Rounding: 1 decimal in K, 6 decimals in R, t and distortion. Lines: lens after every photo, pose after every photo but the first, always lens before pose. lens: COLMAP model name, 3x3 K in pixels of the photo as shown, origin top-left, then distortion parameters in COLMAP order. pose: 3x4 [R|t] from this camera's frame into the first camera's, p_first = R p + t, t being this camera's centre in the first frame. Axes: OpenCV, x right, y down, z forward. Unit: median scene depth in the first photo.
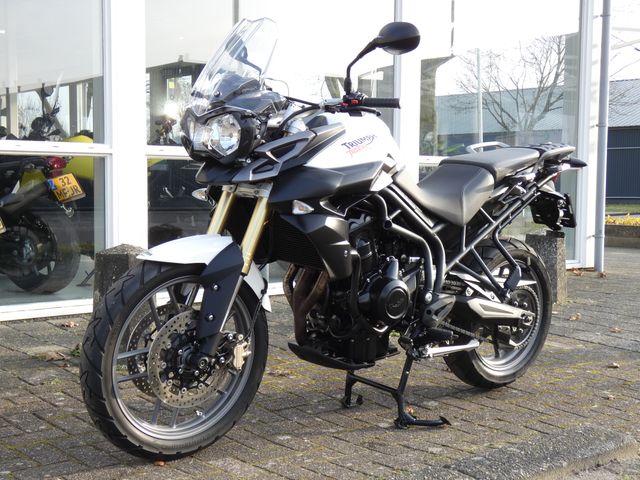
lens RADIAL K [[941.7, 0, 320.0], [0, 941.7, 240.0], [0, 0, 1]] dist [0.089277, -0.063013]
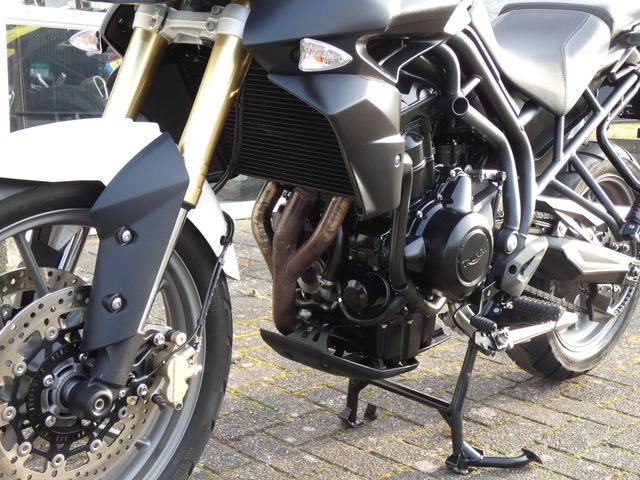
lens RADIAL K [[941.7, 0, 320.0], [0, 941.7, 240.0], [0, 0, 1]] dist [0.089277, -0.063013]
pose [[0.993851, -0.007809, 0.110450, -0.062503], [-0.001883, 0.996173, 0.087378, 0.011702], [-0.110709, -0.087048, 0.990033, 0.494759]]
